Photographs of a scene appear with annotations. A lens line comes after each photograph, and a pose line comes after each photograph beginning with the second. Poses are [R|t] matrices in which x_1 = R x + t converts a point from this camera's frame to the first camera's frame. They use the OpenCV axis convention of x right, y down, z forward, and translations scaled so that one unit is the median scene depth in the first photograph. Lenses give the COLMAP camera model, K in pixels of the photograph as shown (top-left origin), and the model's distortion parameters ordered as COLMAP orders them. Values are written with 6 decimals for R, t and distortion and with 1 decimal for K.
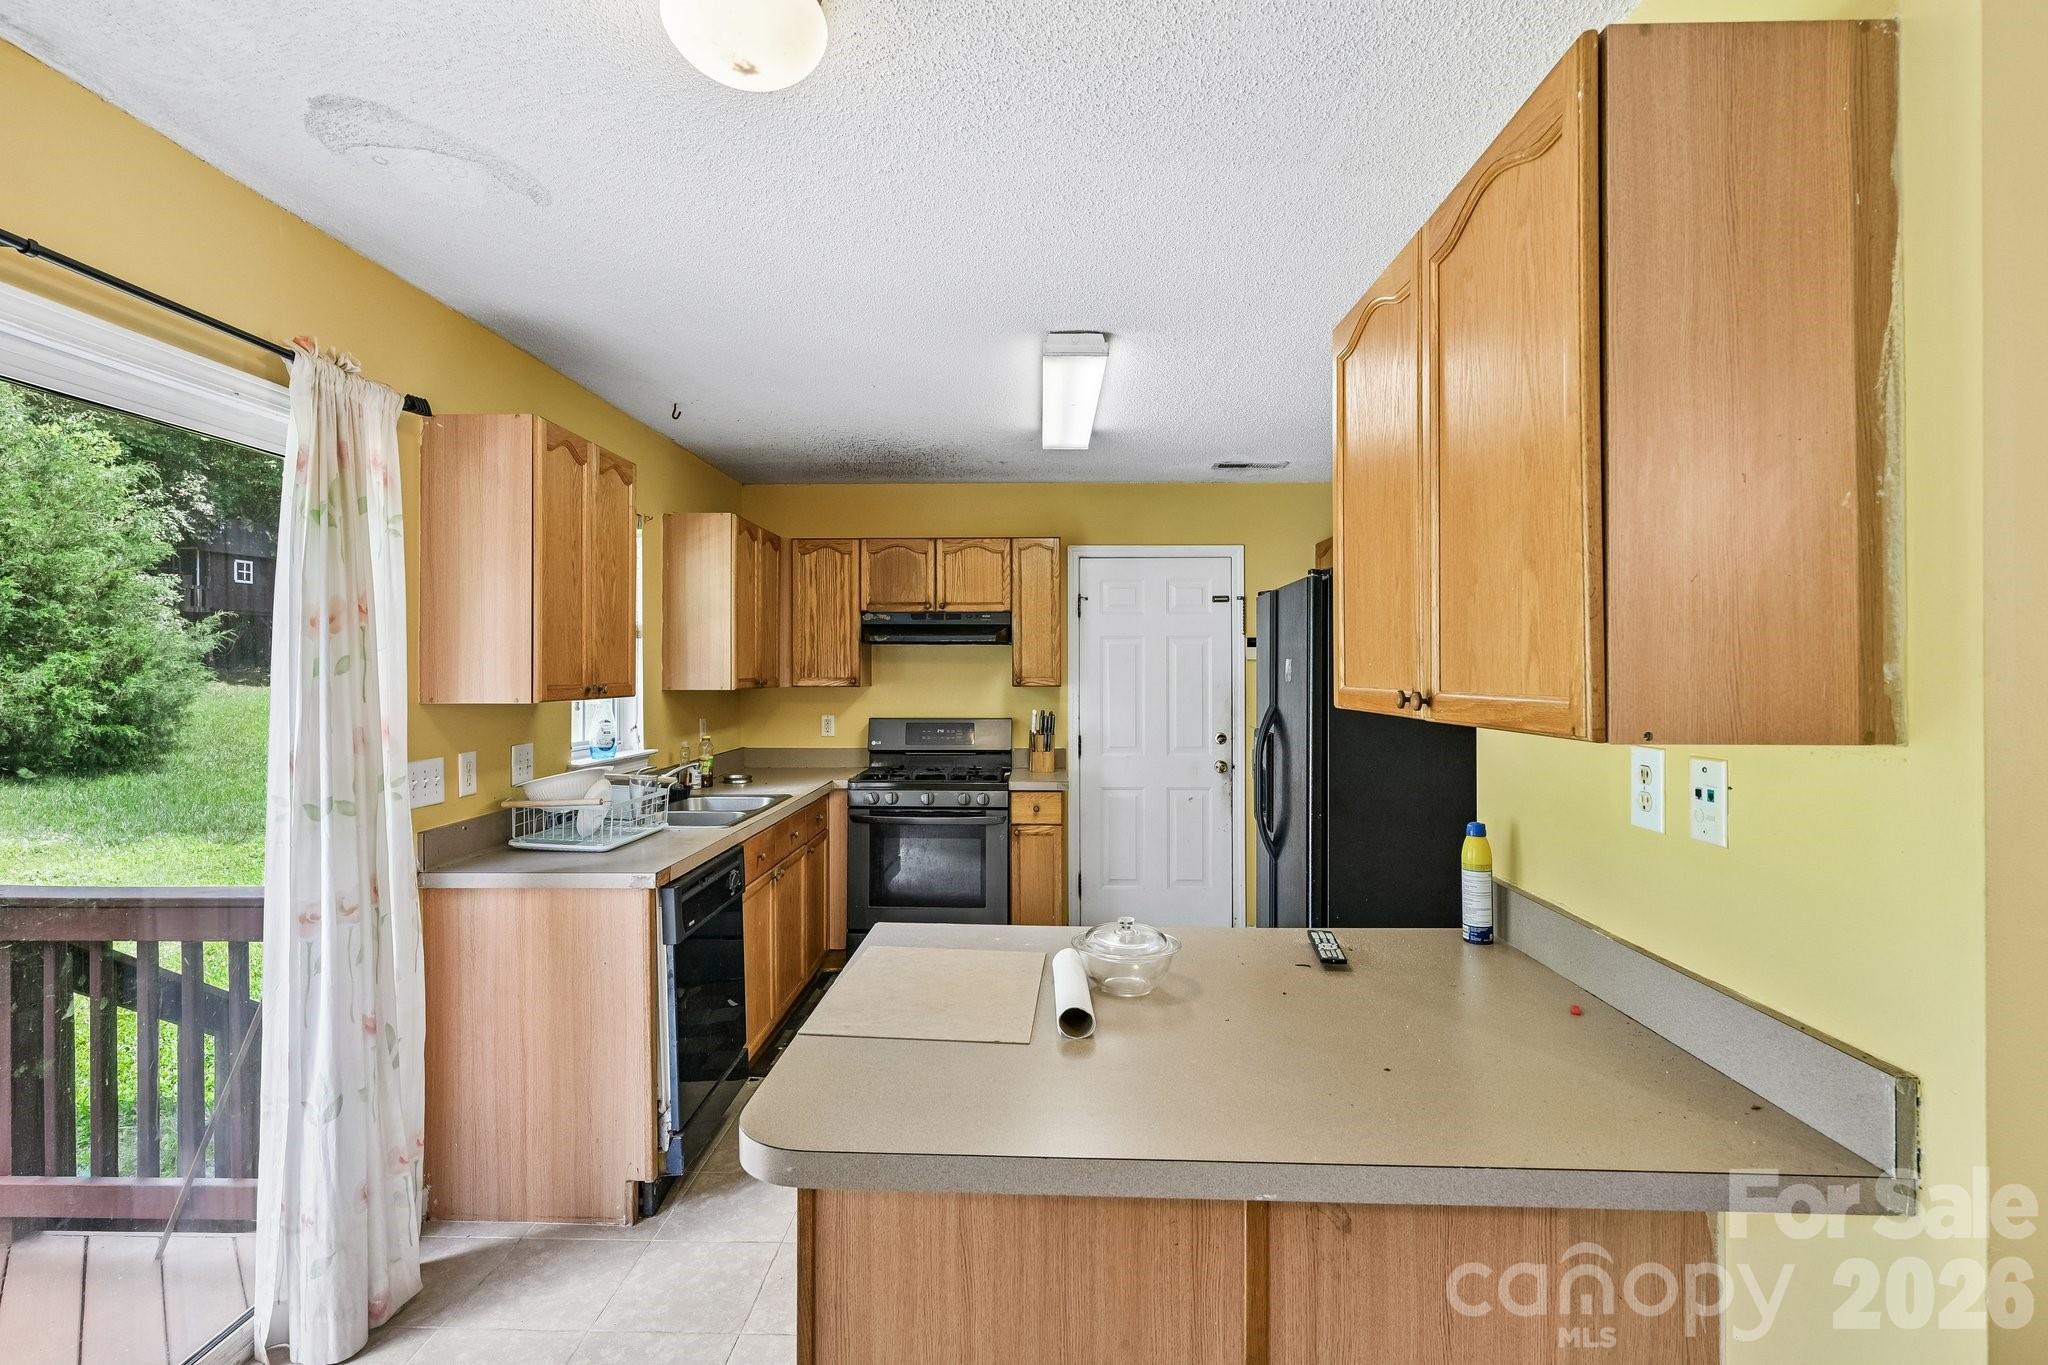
lens RADIAL K [[970.2, 0, 1024.1], [0, 970.2, 667.3], [0, 0, 1]] dist [-0.000139, -0.000113]
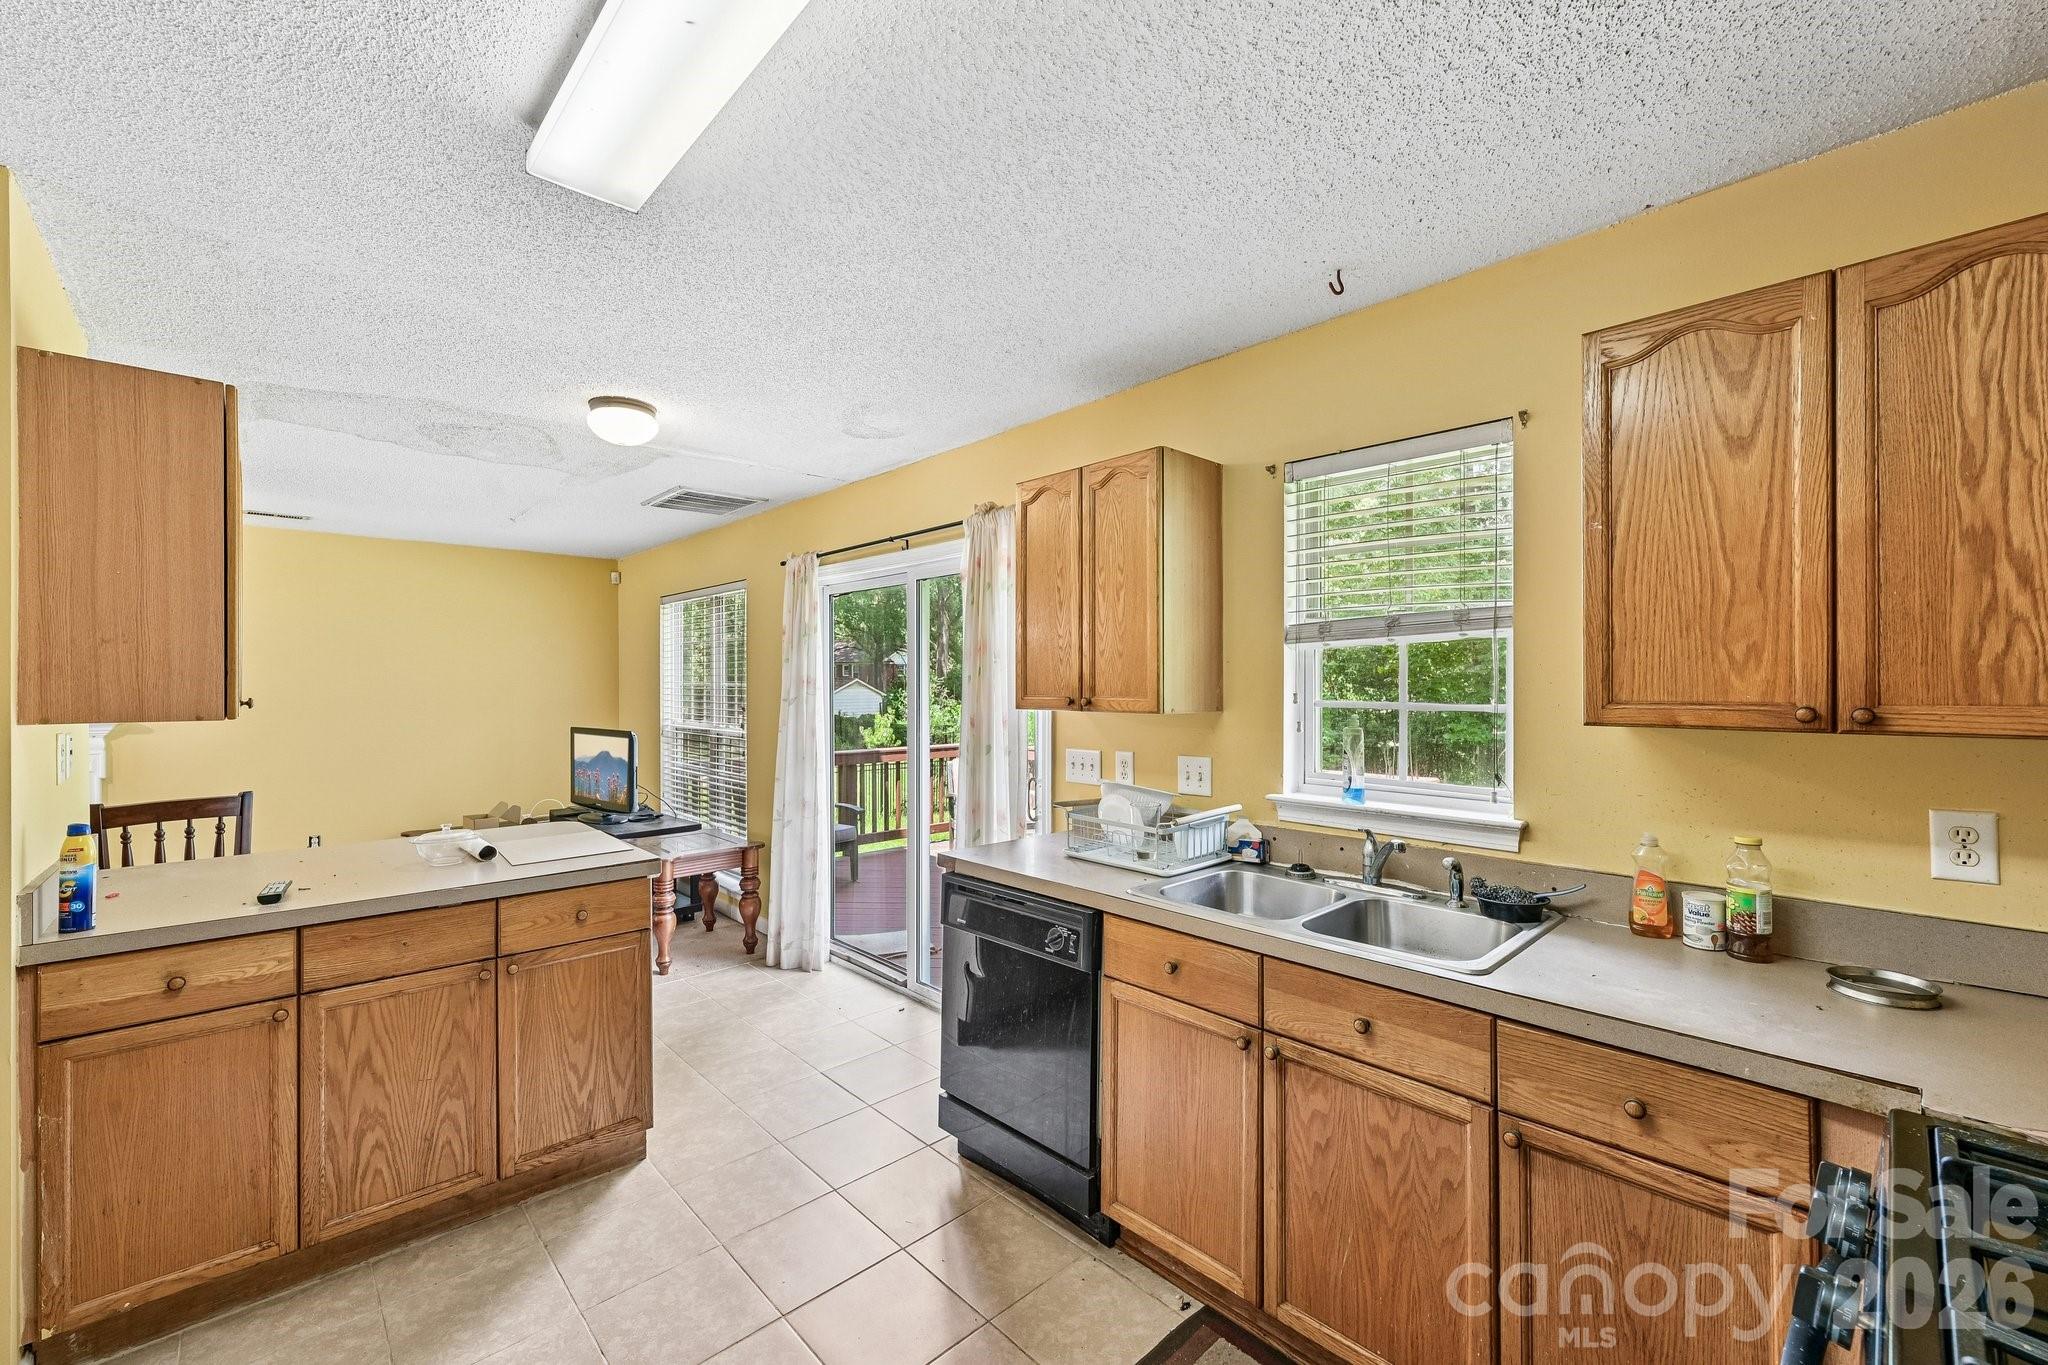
lens RADIAL K [[826.8, 0, 1019.5], [0, 826.8, 688.4], [0, 0, 1]] dist [-0.001829, -0.000021]
pose [[-0.715472, 0.004078, -0.698629, 0.132445], [0.003652, 0.999991, 0.002097, 0.003157], [0.698632, -0.001051, -0.715481, 0.929714]]
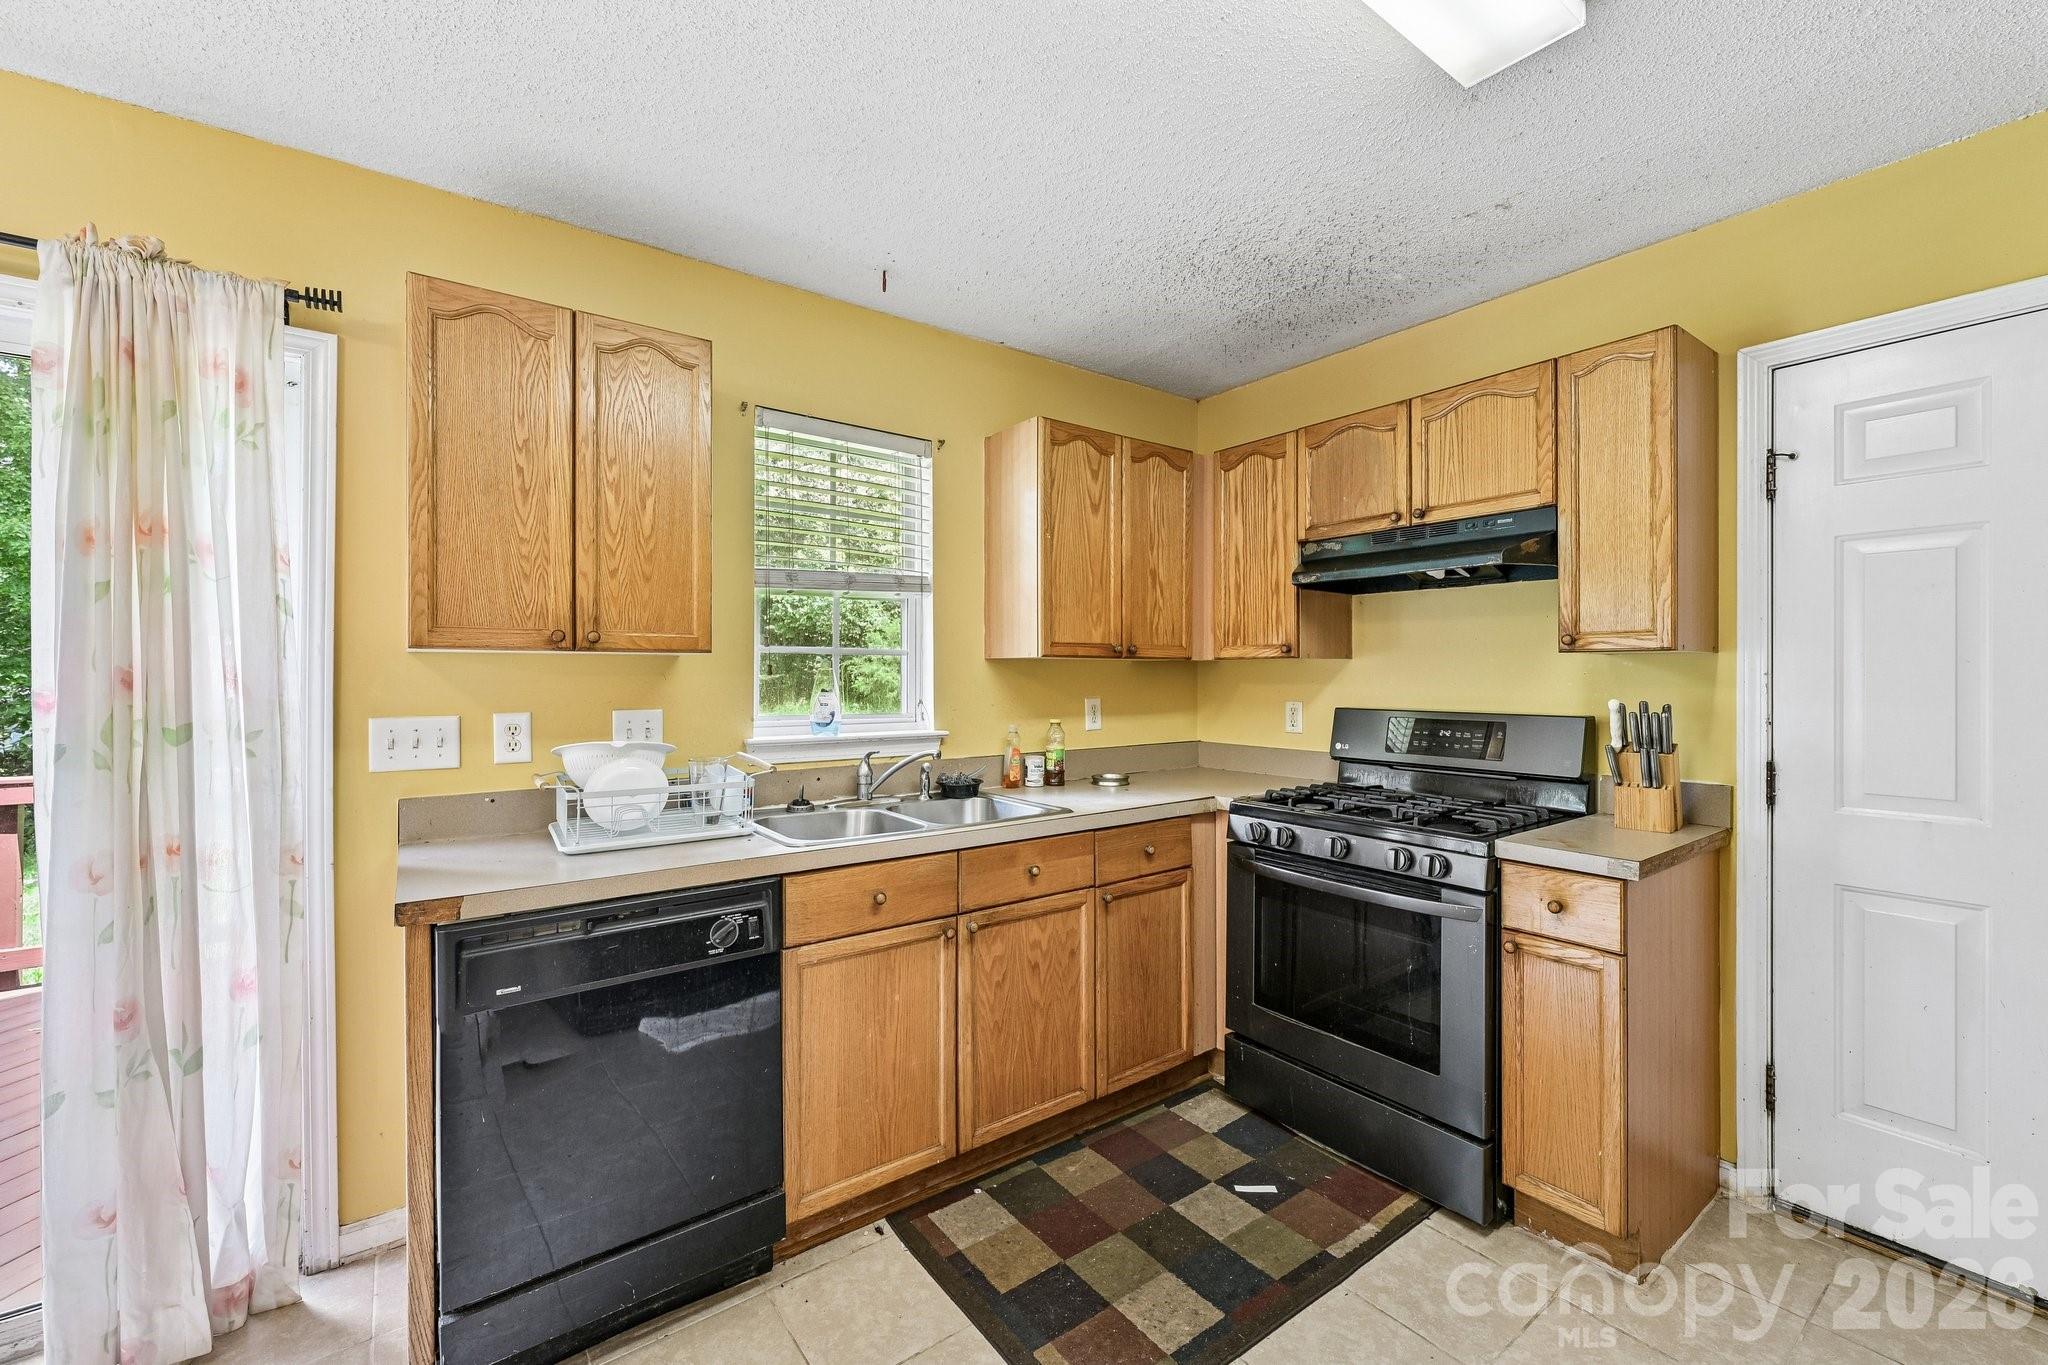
lens RADIAL K [[833.1, 0, 1020.4], [0, 833.1, 678.6], [0, 0, 1]] dist [0.001053, 0.000139]
pose [[0.609077, 0.004116, -0.793101, 0.161751], [0.003047, 0.999967, 0.007529, 0.029426], [0.793105, -0.007002, 0.609044, 0.511718]]
